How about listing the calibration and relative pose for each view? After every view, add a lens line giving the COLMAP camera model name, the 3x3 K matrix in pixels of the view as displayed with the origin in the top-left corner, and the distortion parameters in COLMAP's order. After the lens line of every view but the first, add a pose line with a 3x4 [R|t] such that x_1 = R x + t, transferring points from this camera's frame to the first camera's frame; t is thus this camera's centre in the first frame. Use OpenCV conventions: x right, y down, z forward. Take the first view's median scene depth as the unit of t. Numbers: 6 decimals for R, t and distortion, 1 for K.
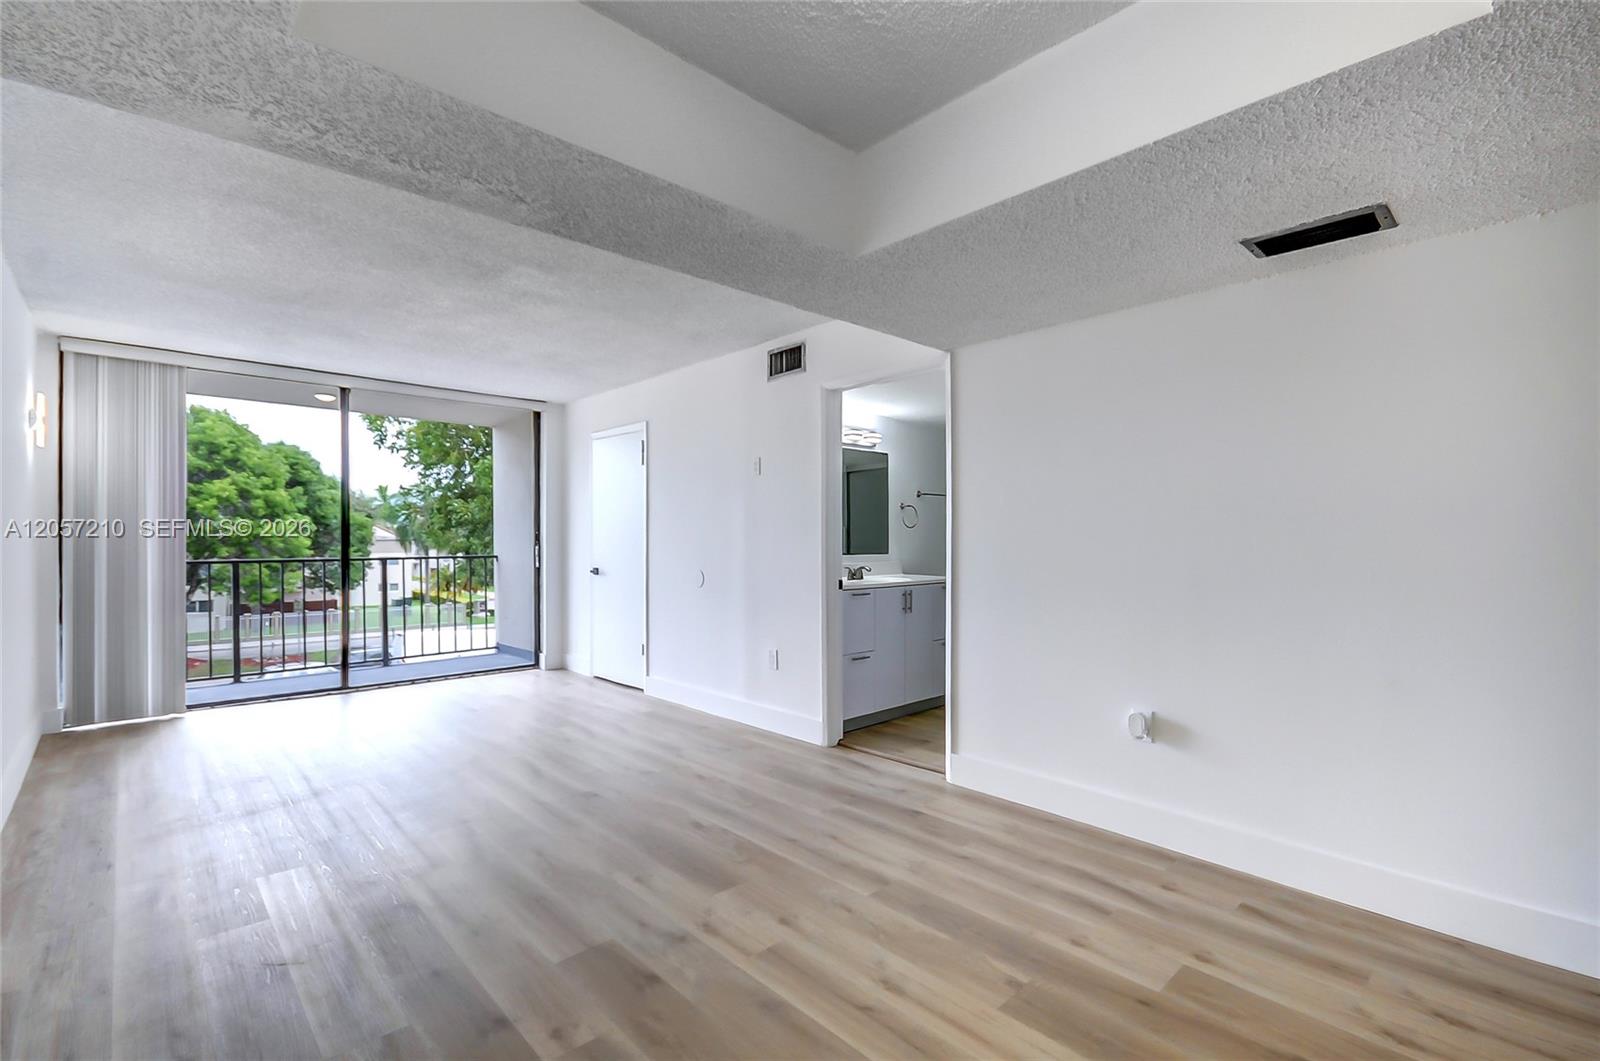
lens RADIAL K [[703.0, 0, 805.5], [0, 703.0, 541.2], [0, 0, 1]] dist [0.004648, -0.001954]
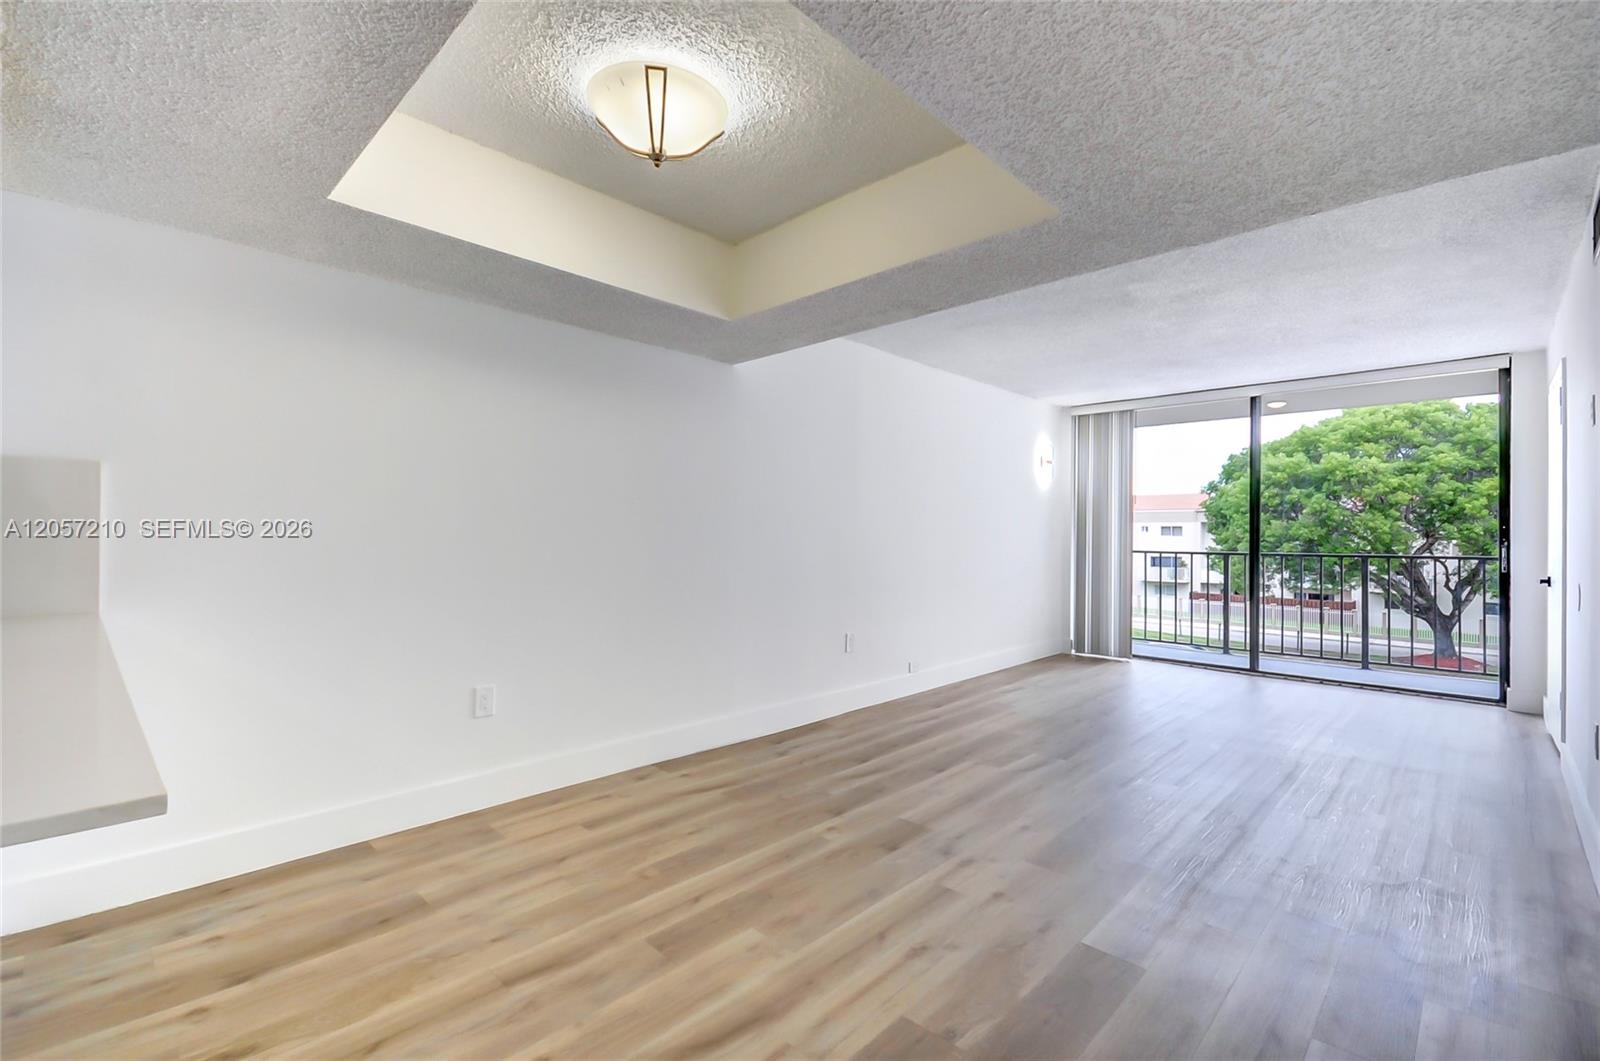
lens RADIAL K [[703.0, 0, 827.3], [0, 703.0, 525.9], [0, 0, 1]] dist [0.004648, -0.001954]
pose [[0.067091, -0.012974, -0.997663, 0.581640], [-0.010718, 0.999848, -0.013723, 0.008179], [0.997689, 0.011614, 0.066942, 0.394093]]
